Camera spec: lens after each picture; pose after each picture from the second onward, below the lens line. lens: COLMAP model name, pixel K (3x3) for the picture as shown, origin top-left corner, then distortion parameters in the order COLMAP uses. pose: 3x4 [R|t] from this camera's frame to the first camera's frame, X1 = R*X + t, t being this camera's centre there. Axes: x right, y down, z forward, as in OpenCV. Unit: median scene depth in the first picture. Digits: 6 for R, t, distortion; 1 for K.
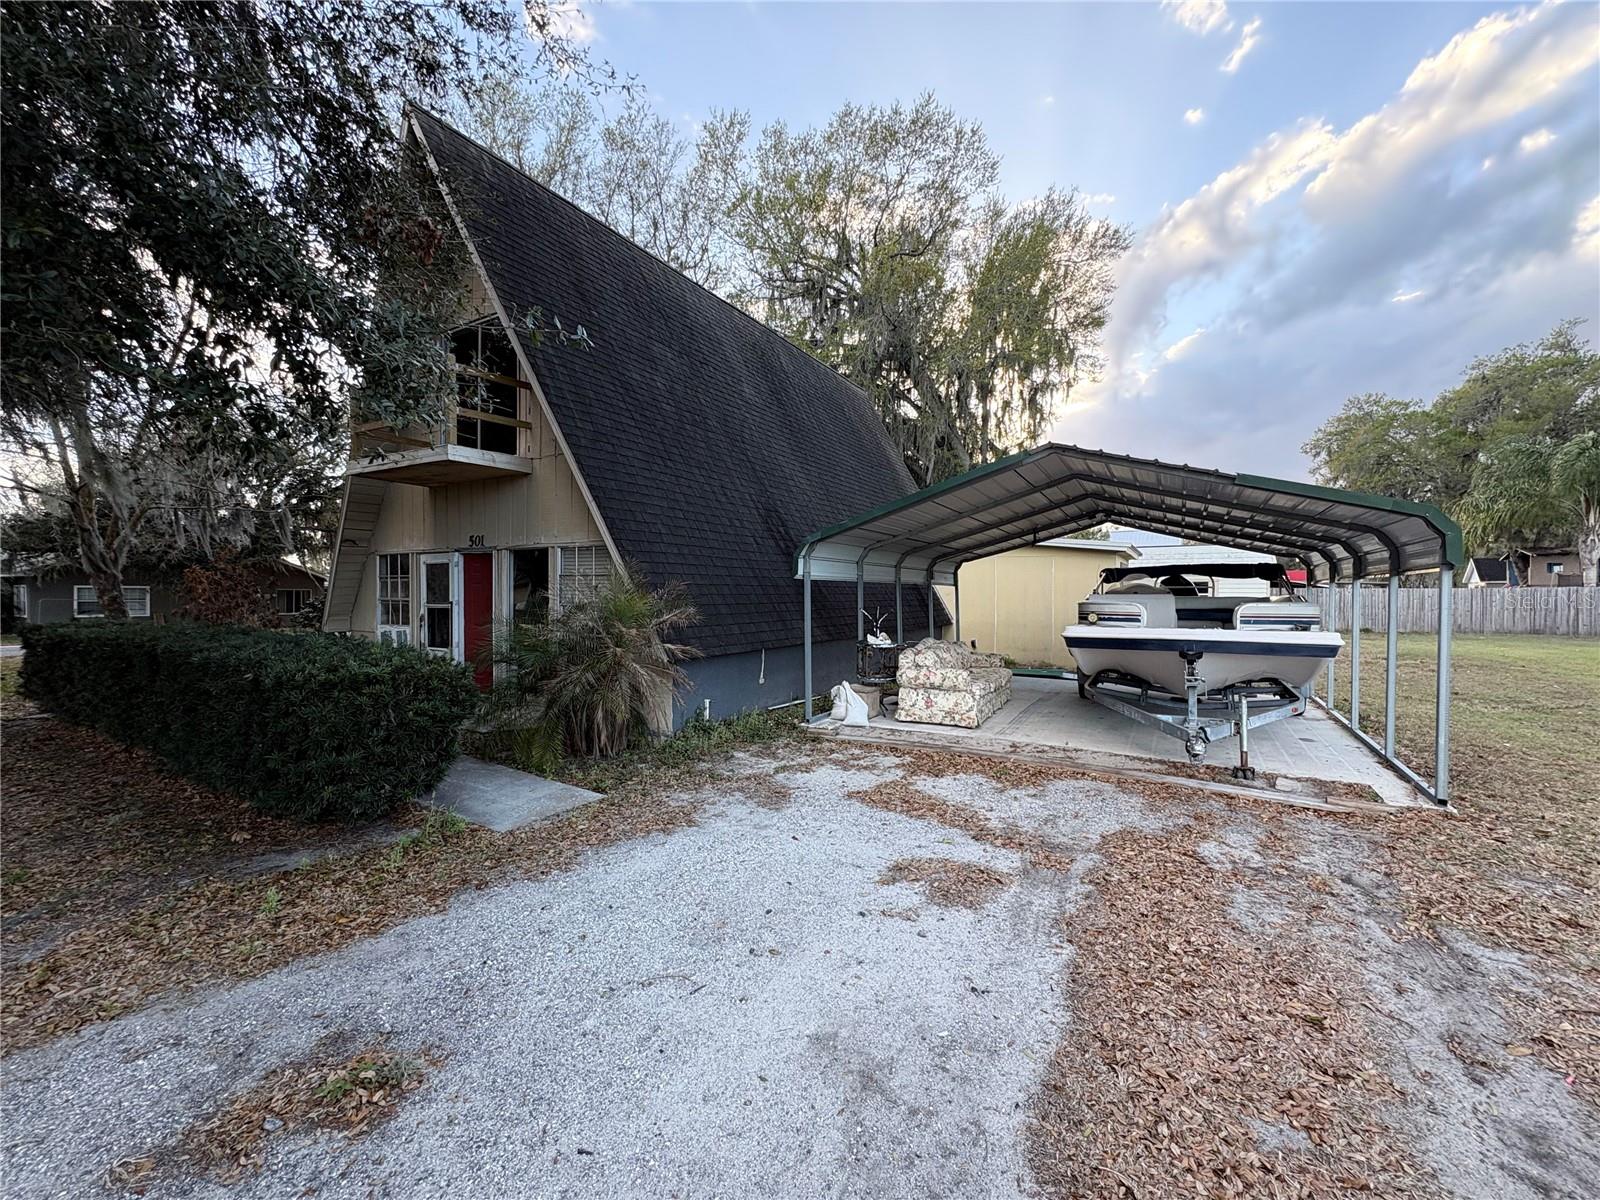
lens RADIAL K [[638.1, 0, 797.2], [0, 638.1, 596.8], [0, 0, 1]] dist [0.000874, 0.000701]
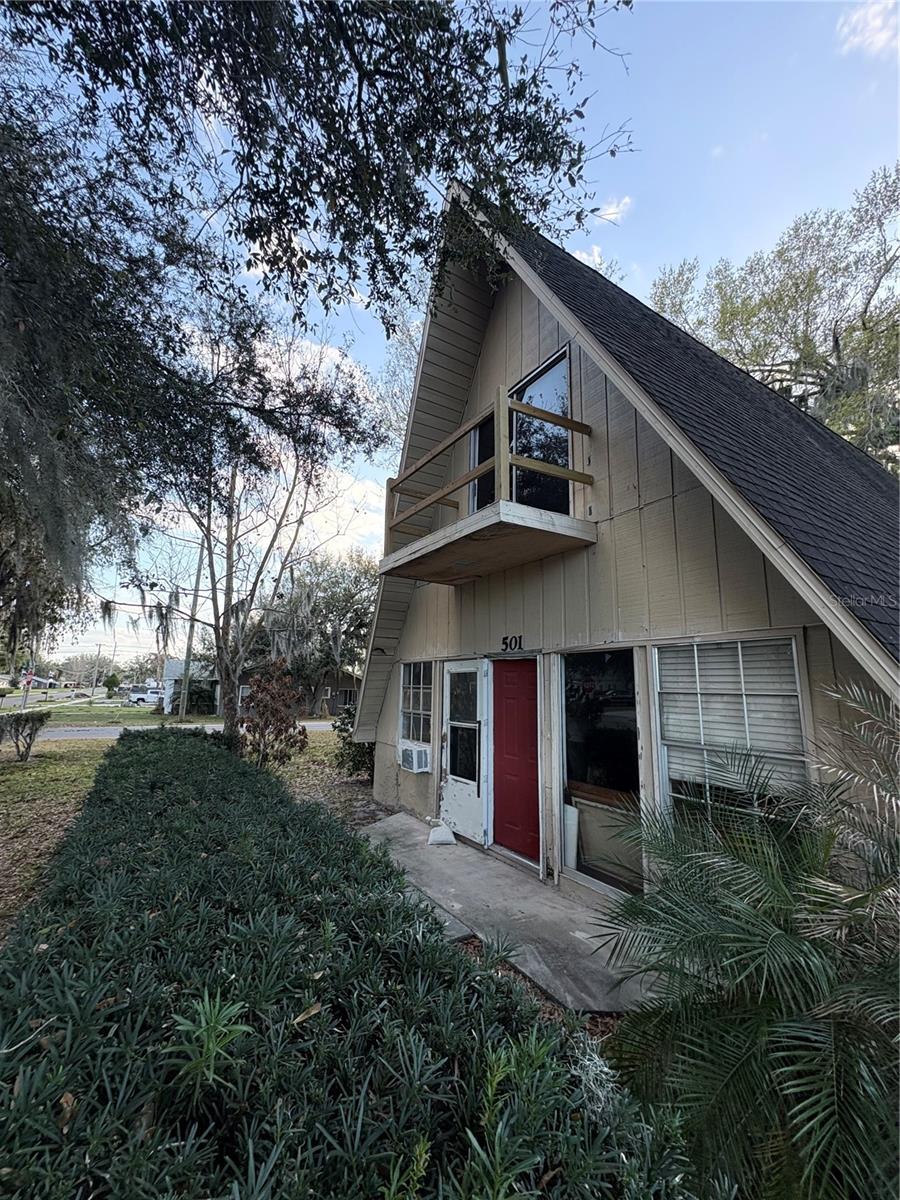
lens RADIAL K [[478.6, 0, 448.0], [0, 478.6, 603.6], [0, 0, 1]] dist [0.000874, 0.000701]
pose [[0.889195, -0.067004, -0.452595, -0.291864], [-0.019960, 0.982595, -0.184683, -0.024893], [0.457093, 0.173253, 0.872382, 0.429203]]
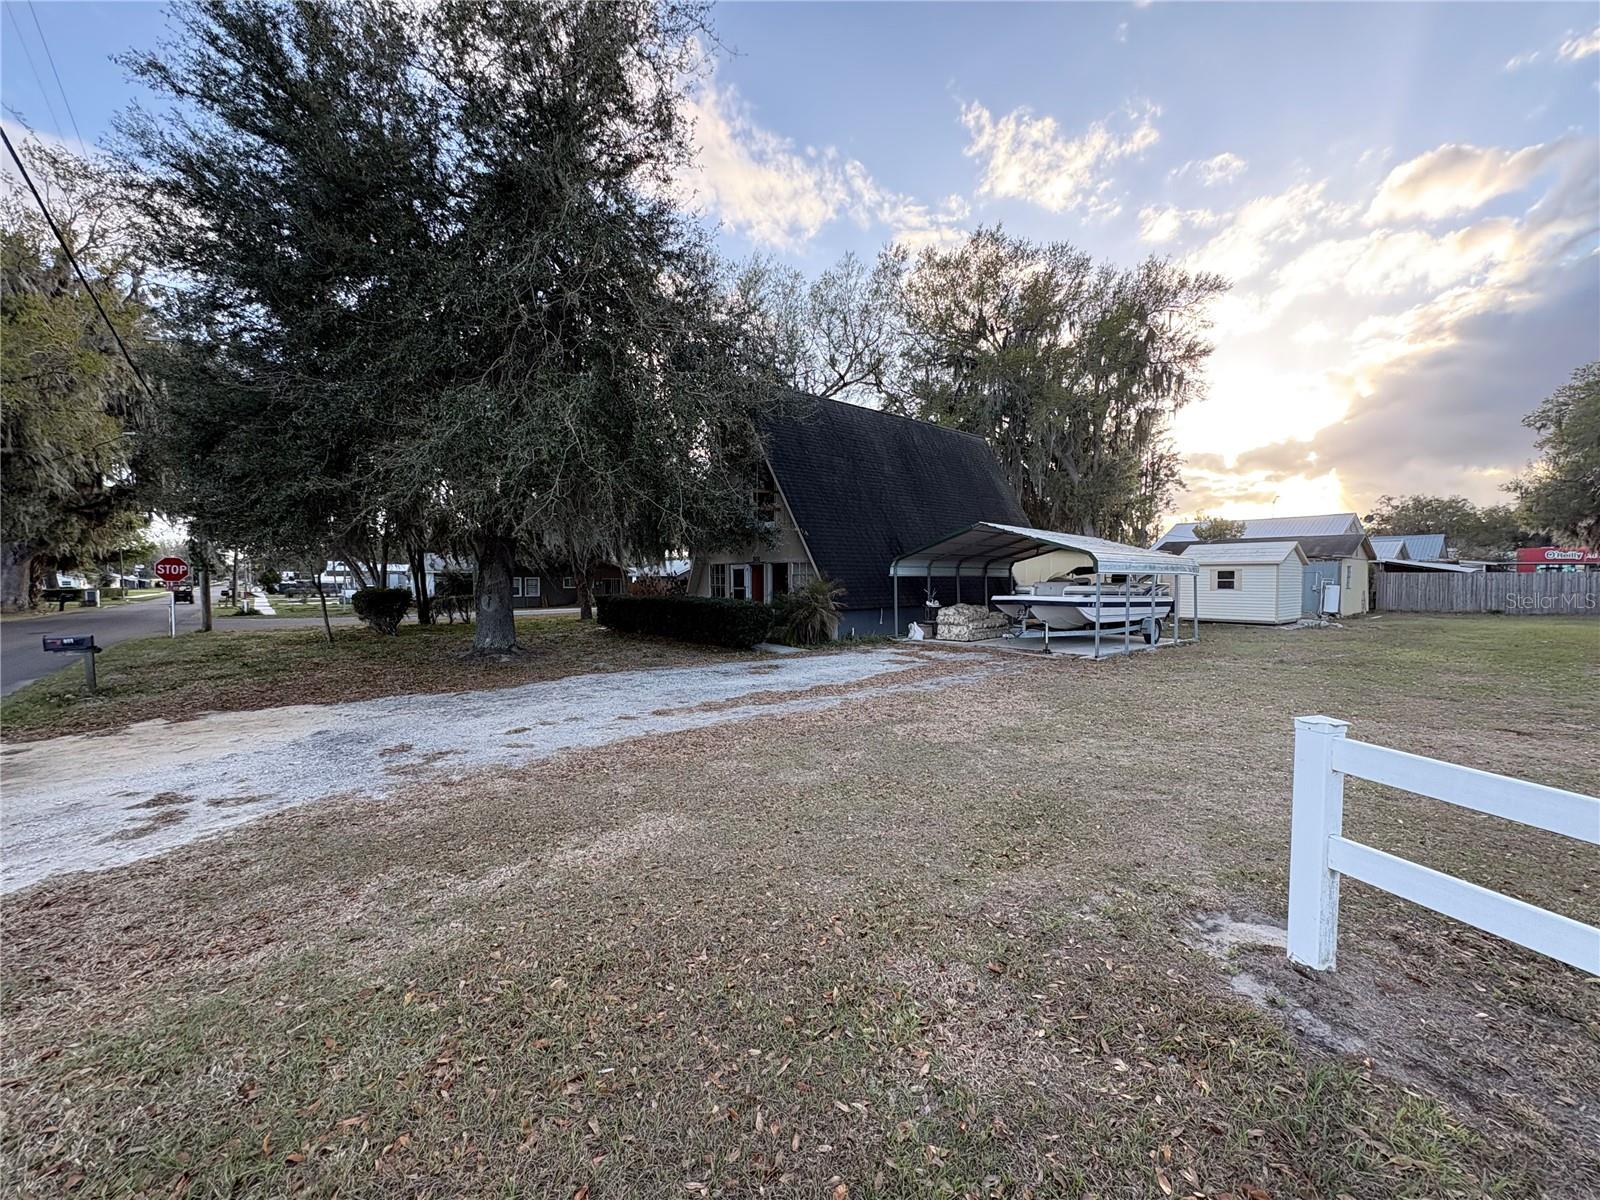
lens RADIAL K [[638.1, 0, 798.9], [0, 638.1, 603.8], [0, 0, 1]] dist [0.000874, 0.000701]
pose [[0.951733, 0.005965, -0.306870, 0.316920], [0.004499, 0.999433, 0.033381, -0.004911], [0.306895, -0.033150, 0.951166, -1.050842]]
